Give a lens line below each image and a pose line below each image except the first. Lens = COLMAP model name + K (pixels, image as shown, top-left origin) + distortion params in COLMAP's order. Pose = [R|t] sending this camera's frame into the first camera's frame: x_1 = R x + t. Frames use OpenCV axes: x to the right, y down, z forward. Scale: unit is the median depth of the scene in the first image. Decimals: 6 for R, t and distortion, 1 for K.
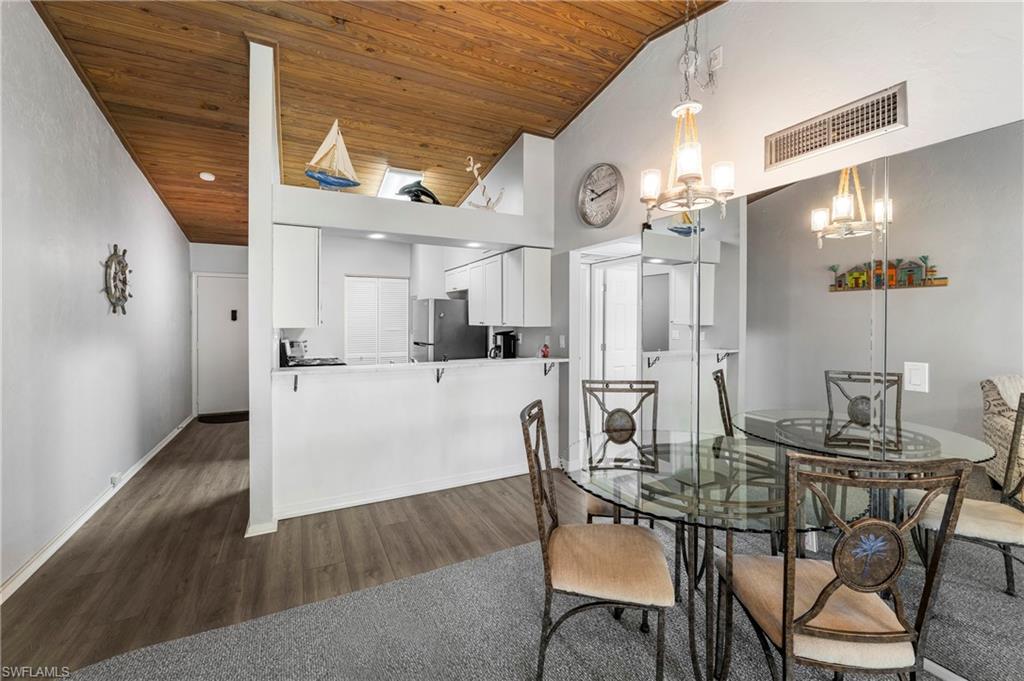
lens RADIAL K [[422.0, 0, 506.4], [0, 422.0, 317.6], [0, 0, 1]] dist [-0.012550, -0.000078]
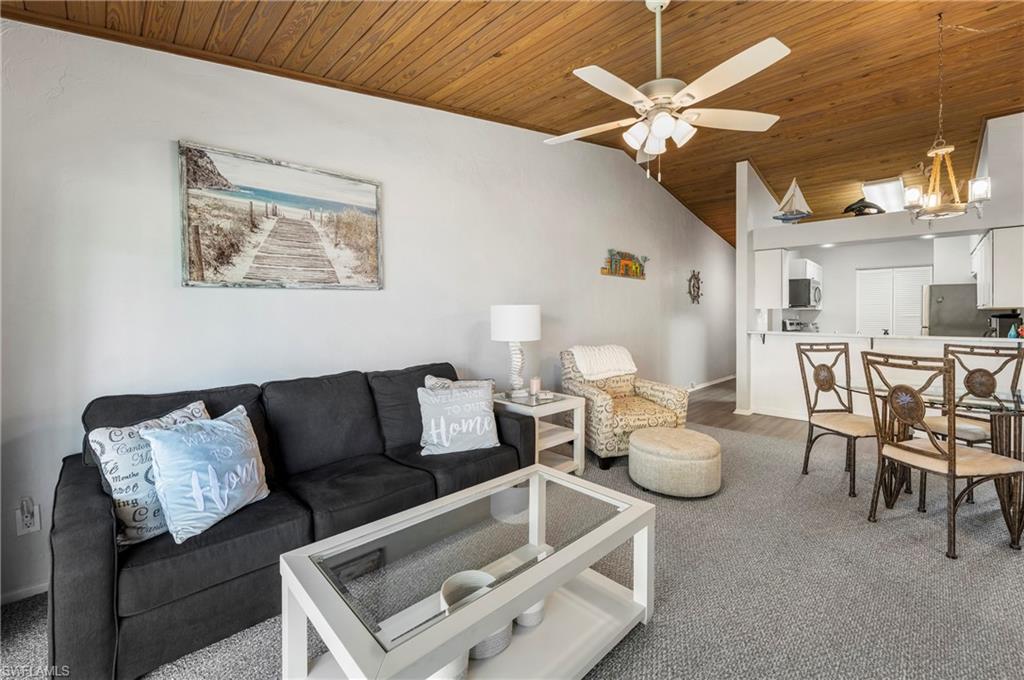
lens RADIAL K [[422.9, 0, 513.6], [0, 422.9, 314.9], [0, 0, 1]] dist [-0.003076, -0.000228]
pose [[0.316056, -0.000747, -0.948740, 0.704145], [0.002103, 0.999998, -0.000086, 0.041203], [0.948738, -0.001968, 0.316057, -0.466932]]
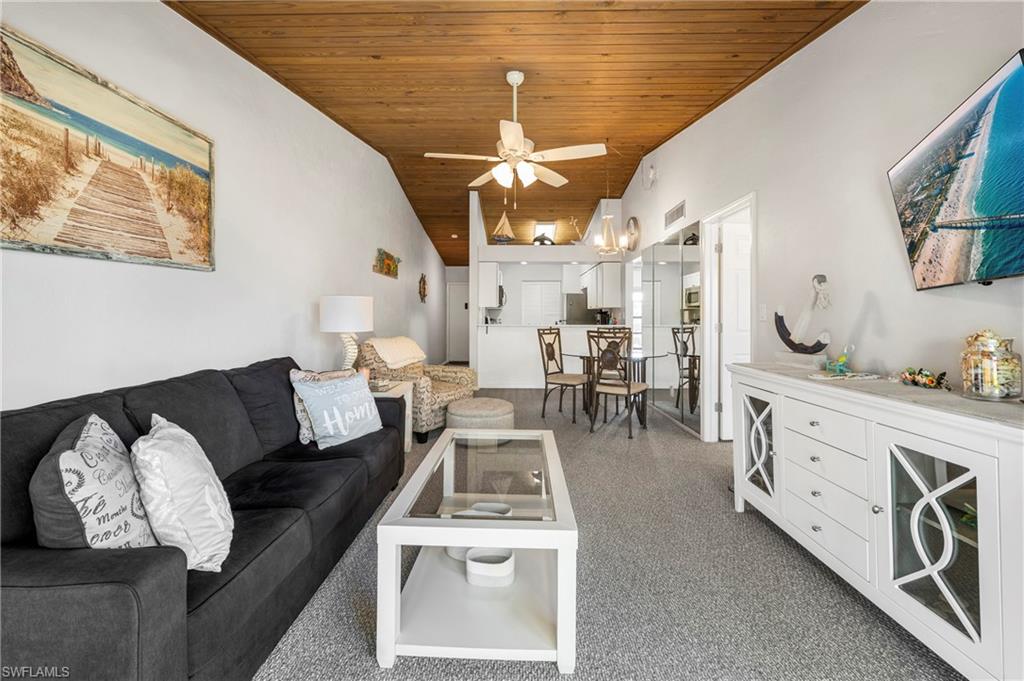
lens RADIAL K [[424.4, 0, 509.2], [0, 424.4, 310.1], [0, 0, 1]] dist [0.000484, 0.000382]
pose [[0.886387, -0.007364, -0.462886, 0.567663], [0.000962, 0.999901, -0.014065, 0.063323], [0.462944, 0.012022, 0.886306, -0.838345]]
